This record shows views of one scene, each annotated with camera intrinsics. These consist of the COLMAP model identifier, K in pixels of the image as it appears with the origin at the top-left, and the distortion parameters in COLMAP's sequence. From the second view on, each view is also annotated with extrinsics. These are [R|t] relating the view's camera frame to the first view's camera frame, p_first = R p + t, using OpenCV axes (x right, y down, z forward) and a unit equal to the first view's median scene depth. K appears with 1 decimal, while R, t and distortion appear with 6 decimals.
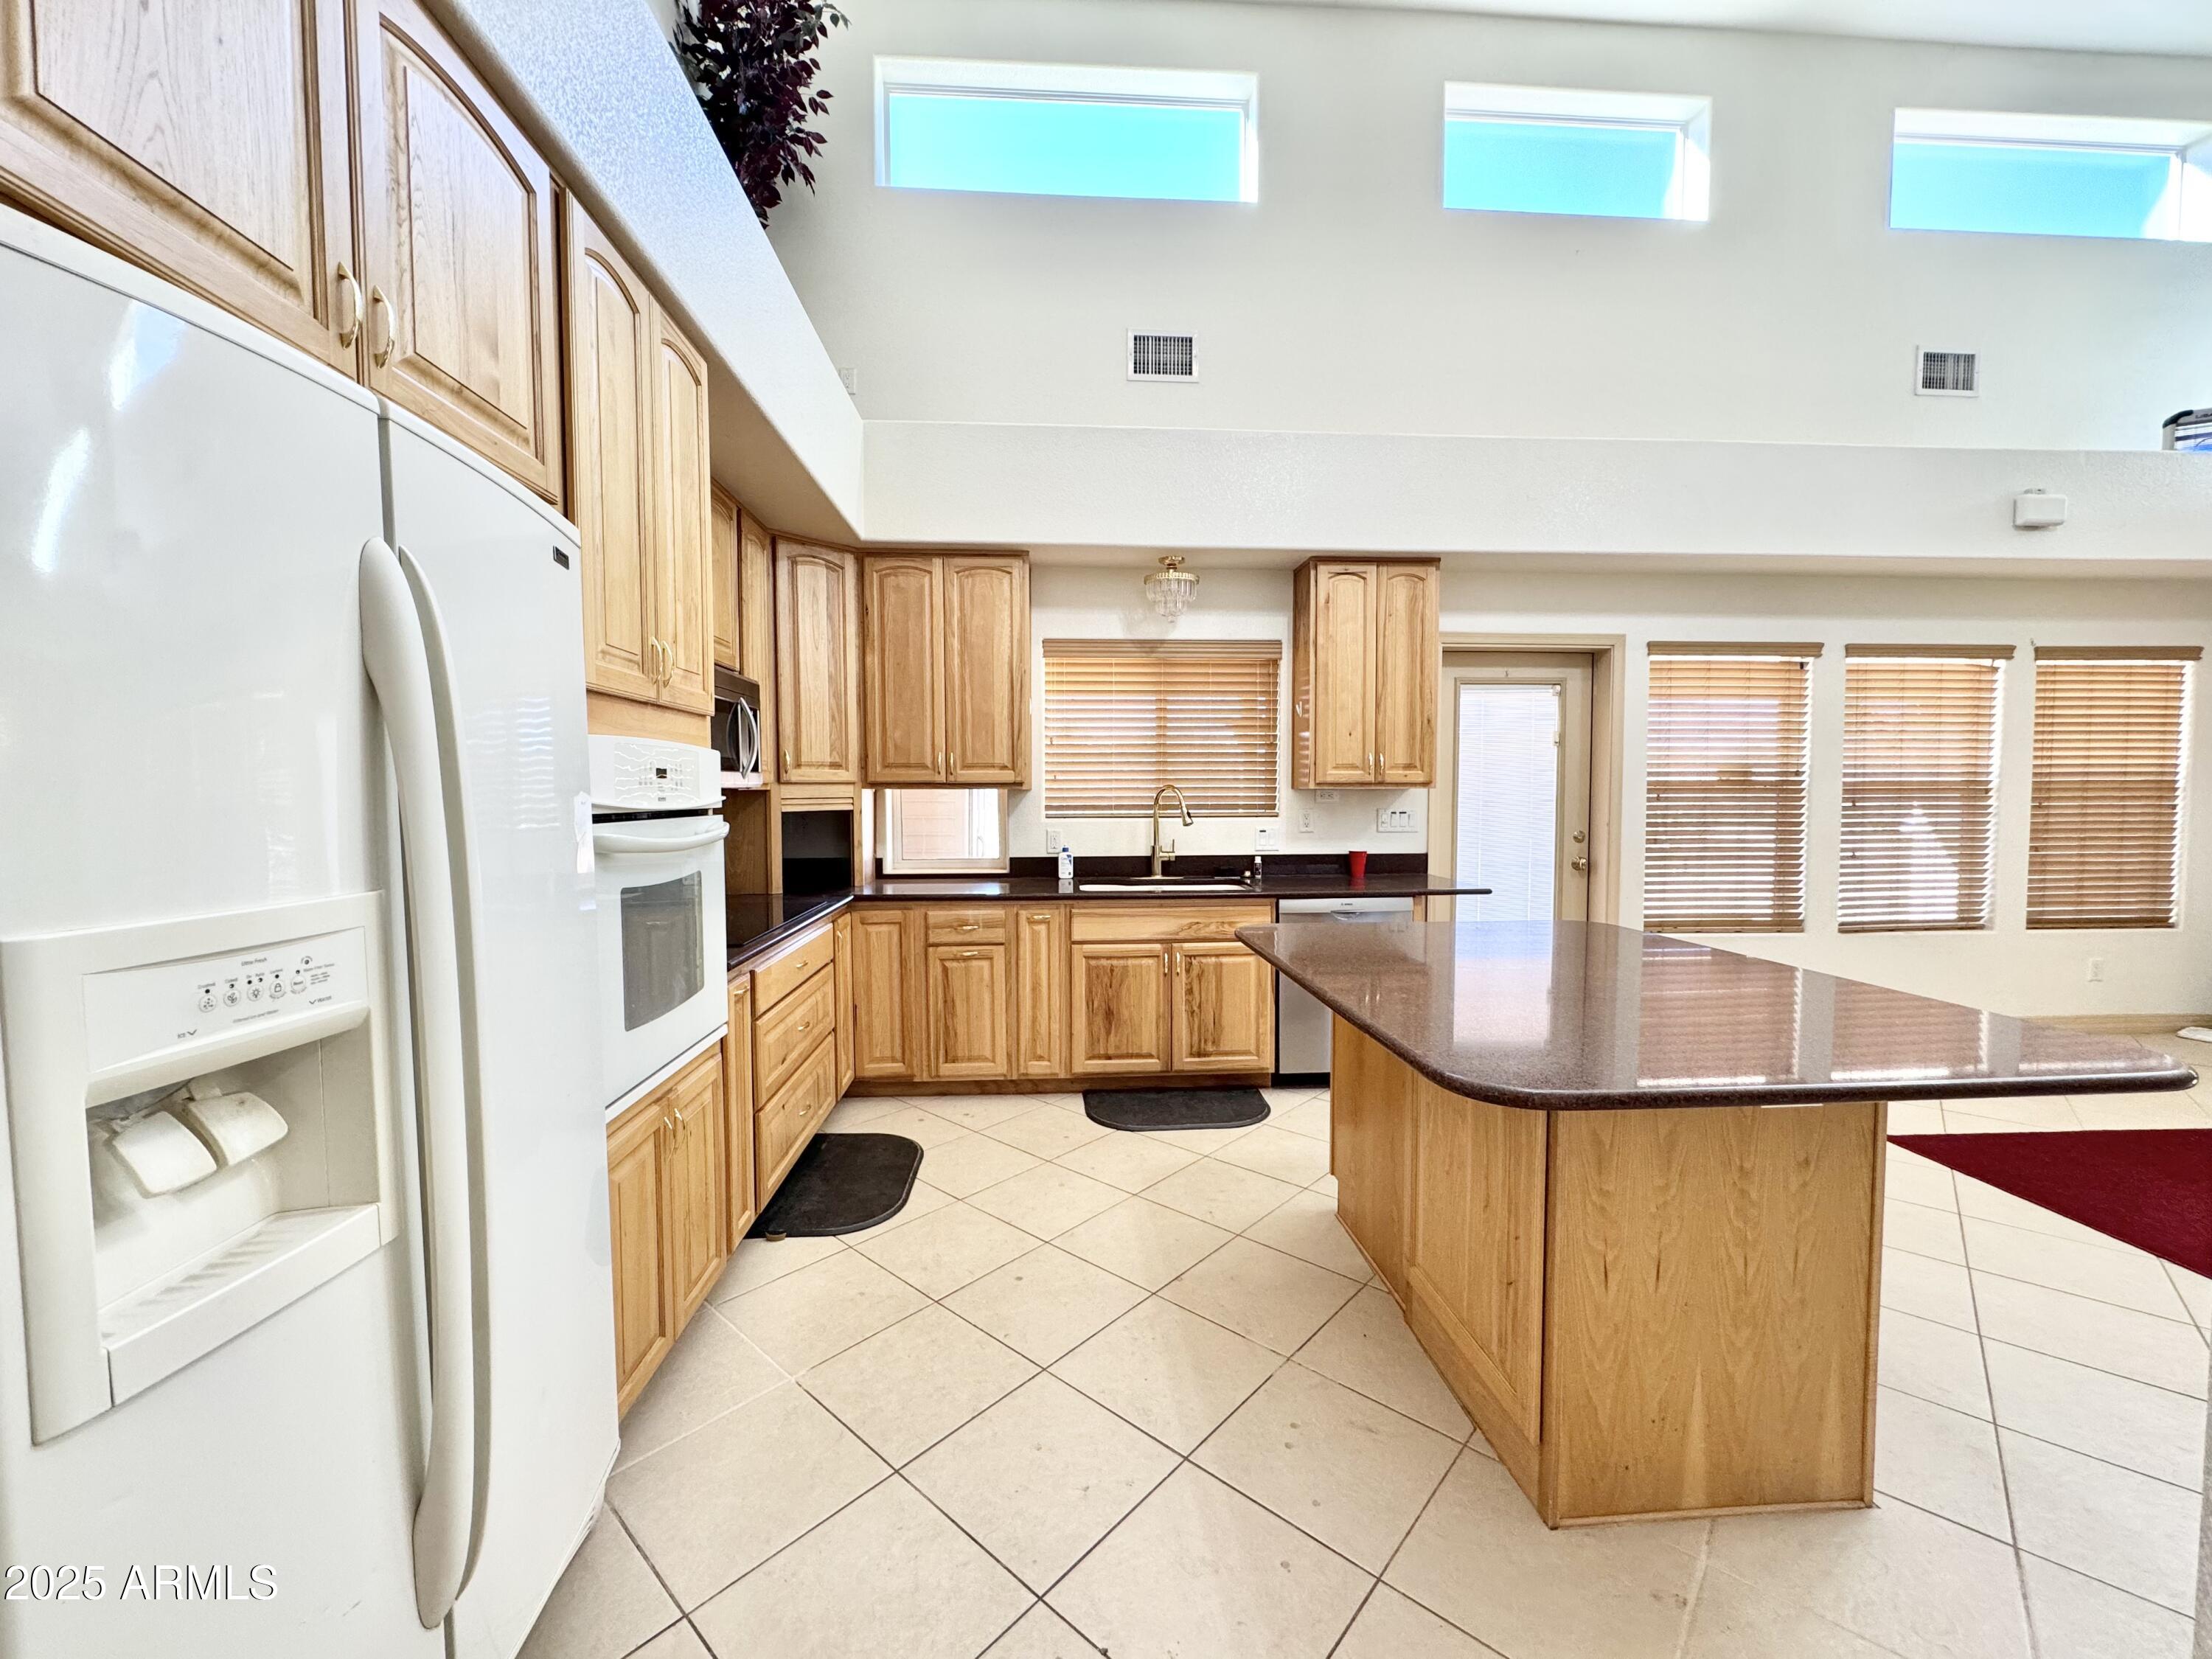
lens RADIAL K [[883.0, 0, 1109.1], [0, 883.0, 837.0], [0, 0, 1]] dist [-0.001092, 0.000118]
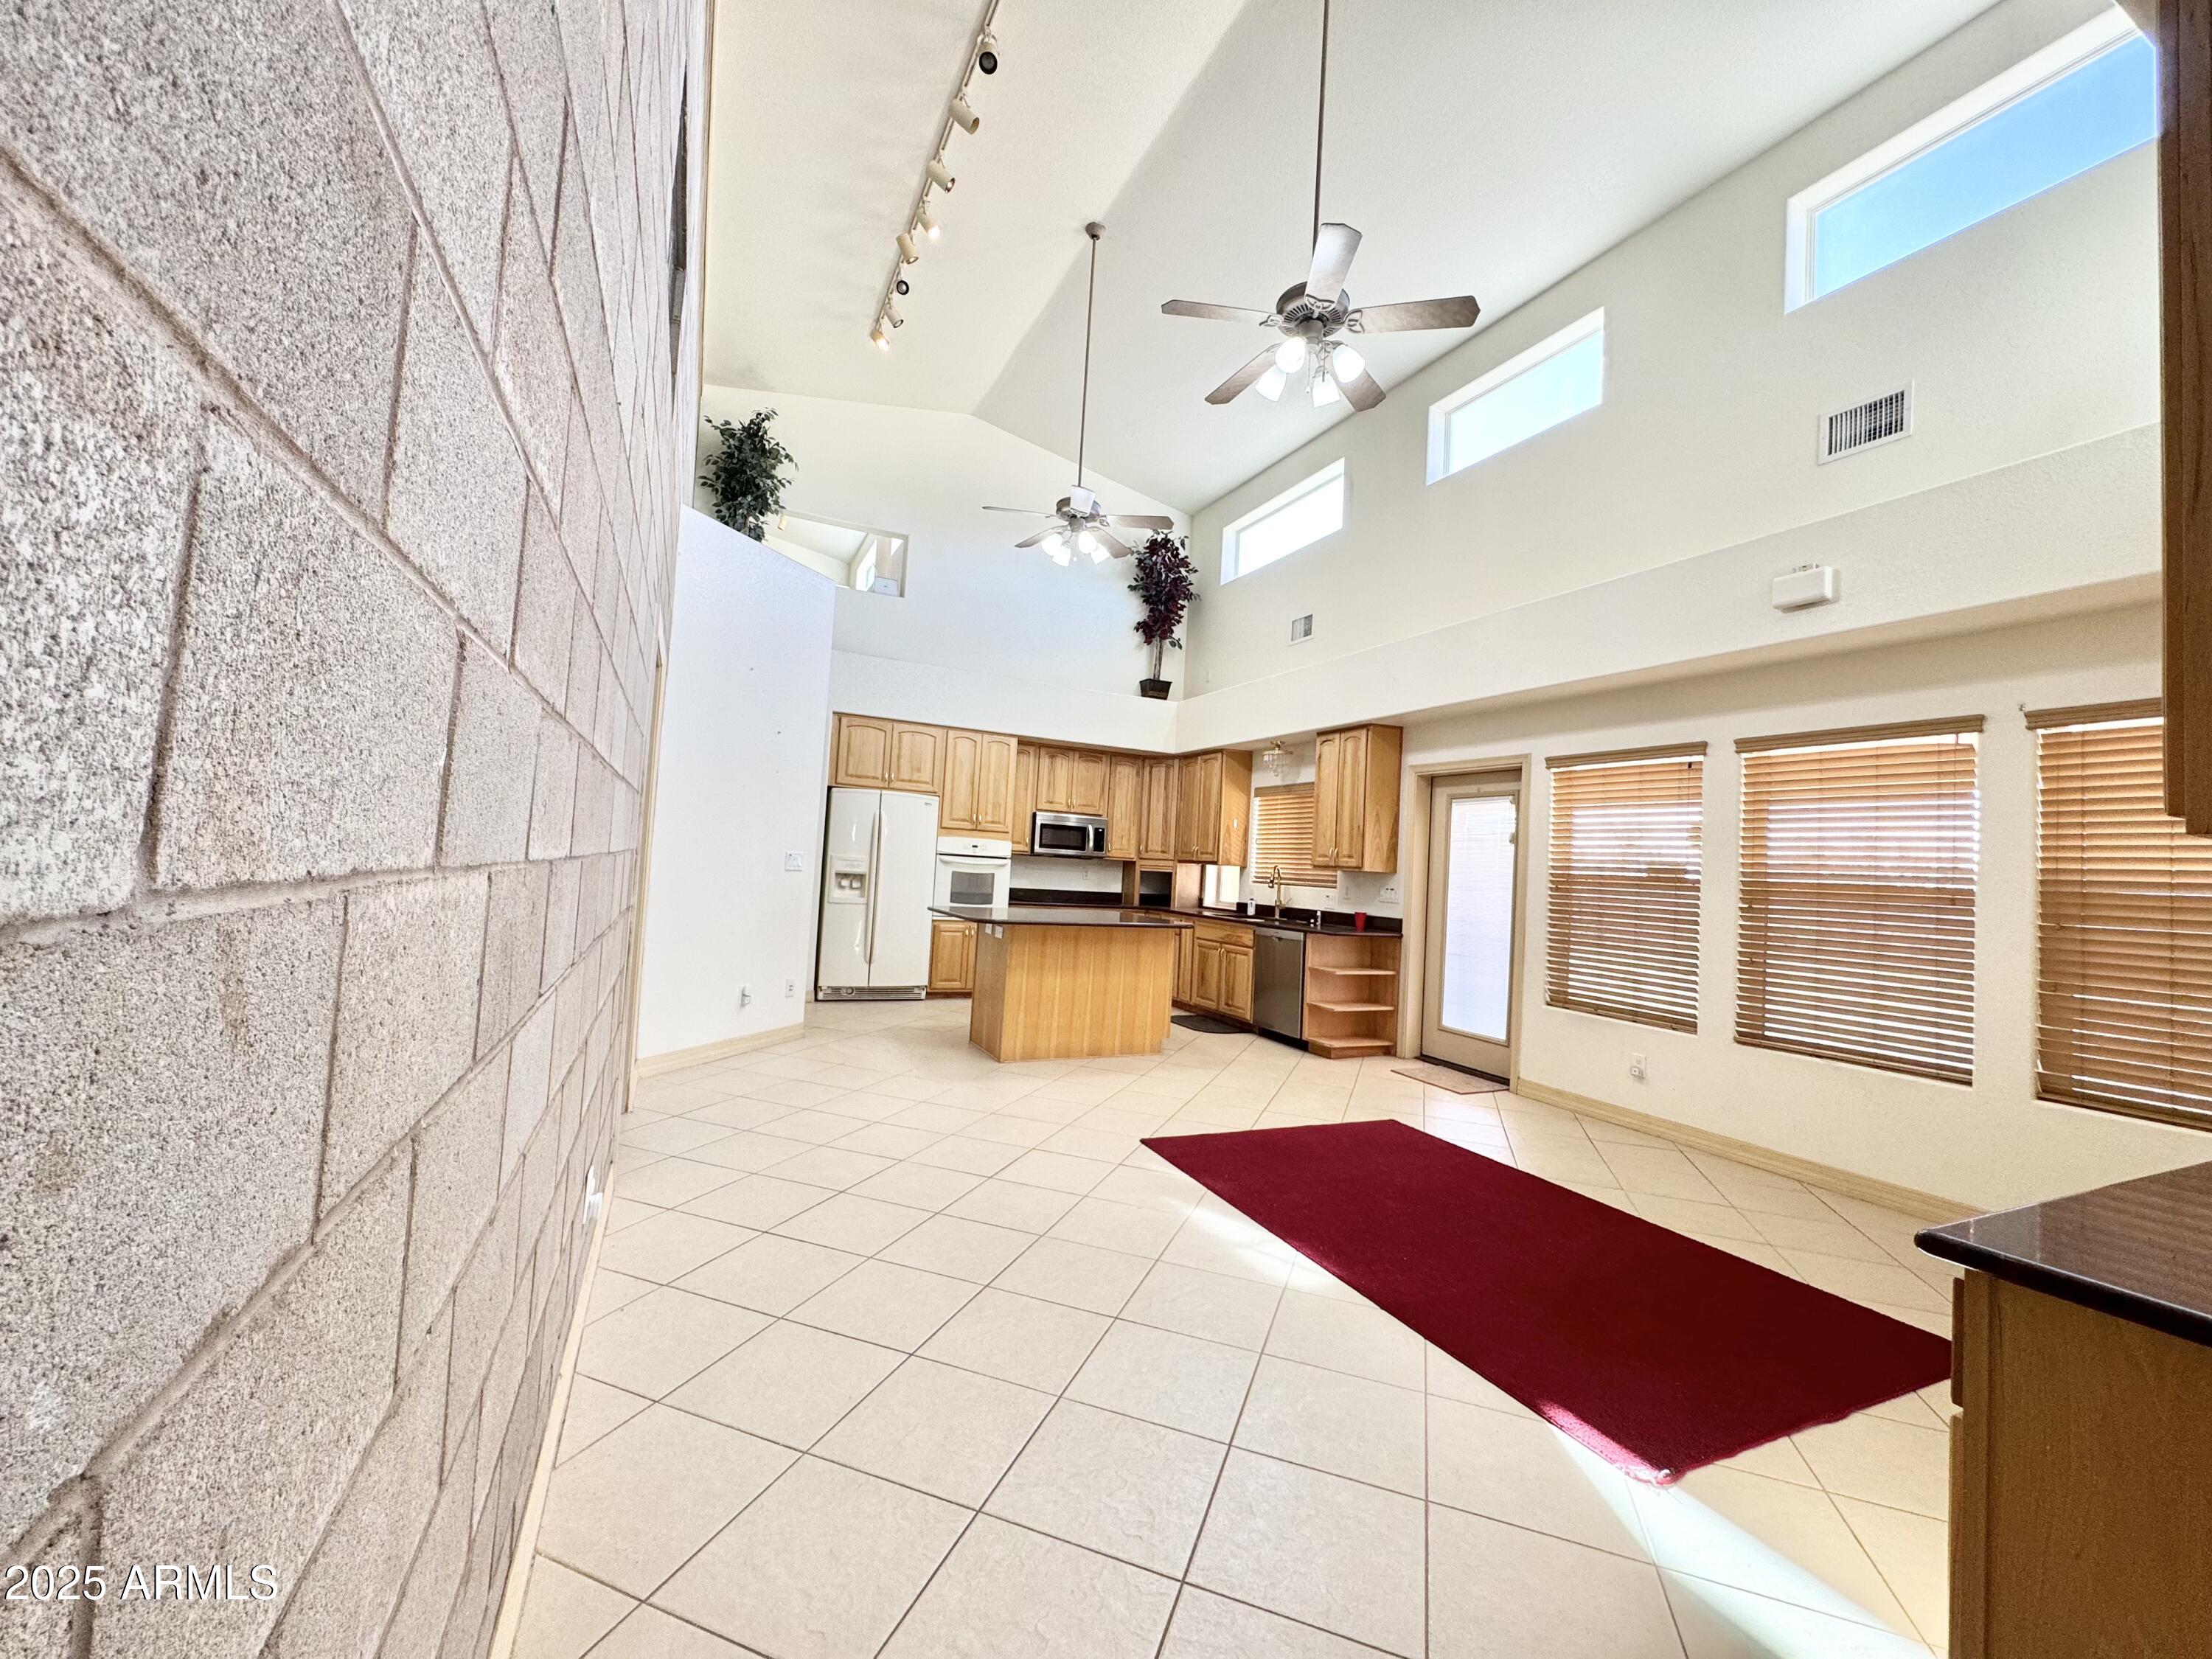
lens RADIAL K [[883.0, 0, 1105.6], [0, 883.0, 825.7], [0, 0, 1]] dist [-0.001092, 0.000118]
pose [[0.366588, -0.020721, -0.930152, 1.559699], [-0.110279, 0.991736, -0.065555, 0.015758], [0.923824, 0.126608, 0.361274, 0.024378]]
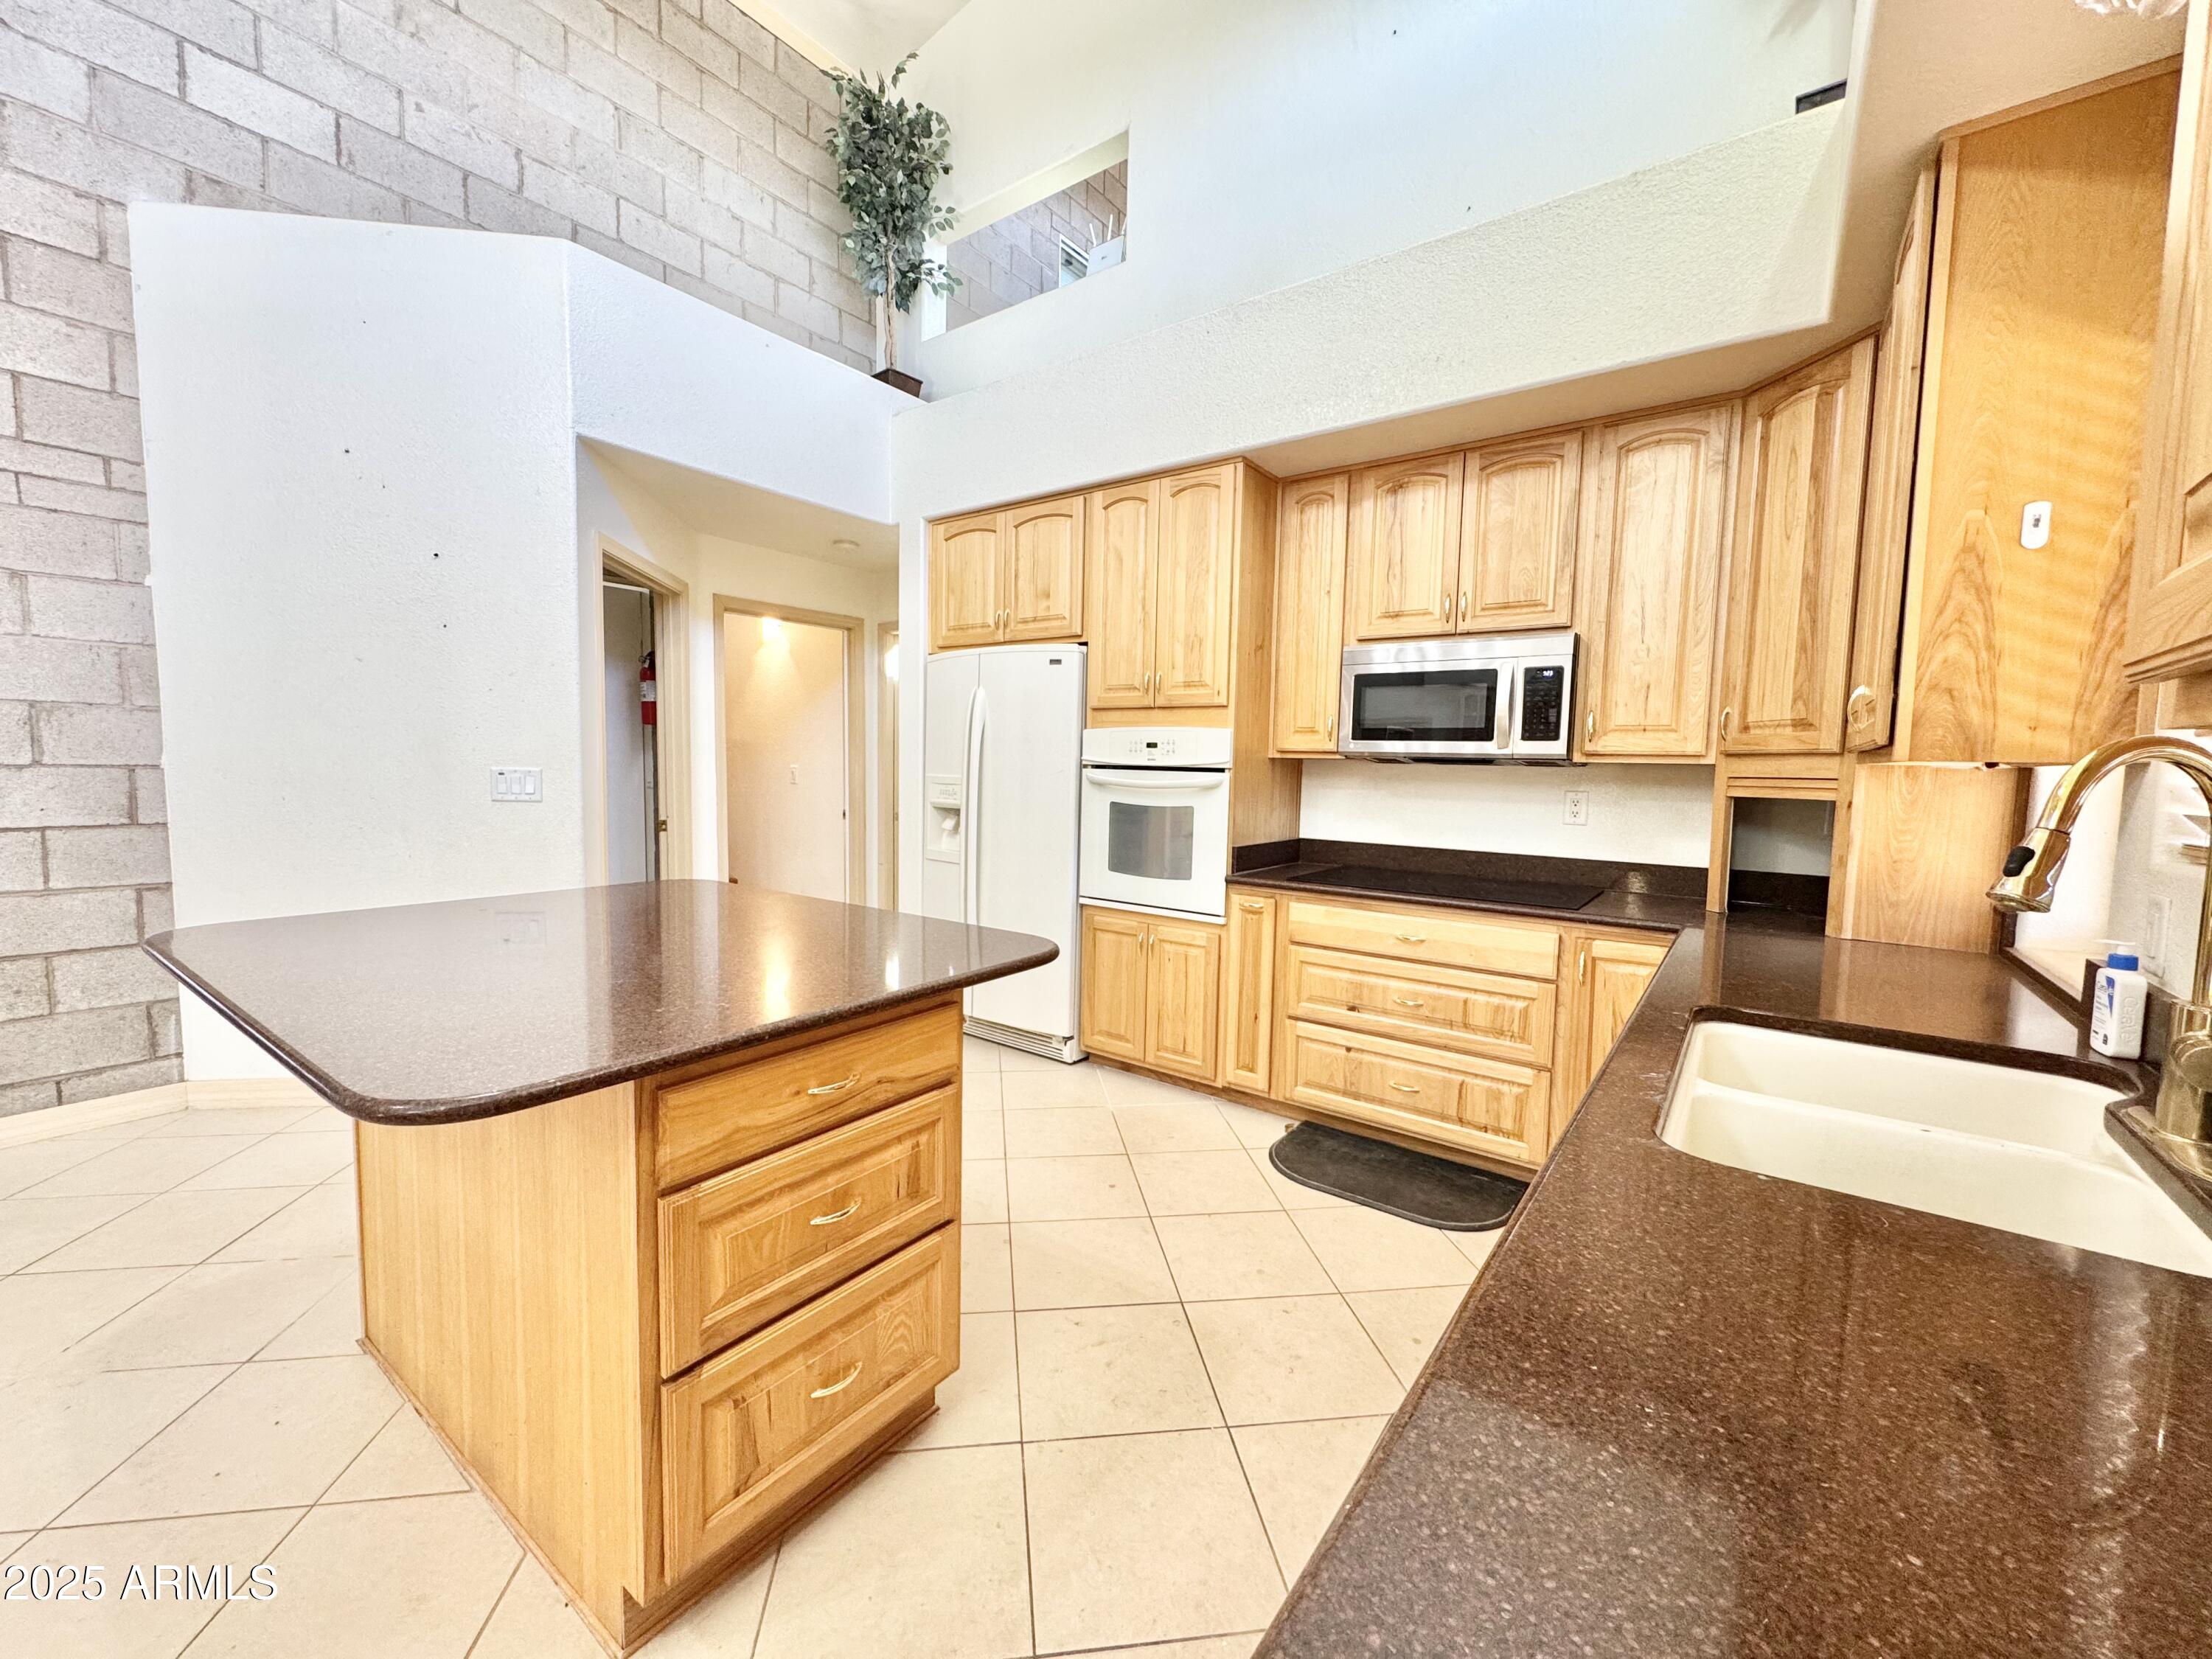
lens RADIAL K [[883.0, 0, 1095.4], [0, 883.0, 829.9], [0, 0, 1]] dist [-0.001092, 0.000118]
pose [[-0.660360, 0.046323, -0.749520, 0.407775], [-0.060280, 0.991605, 0.114394, -0.043891], [0.748526, 0.120722, -0.652023, 0.919874]]
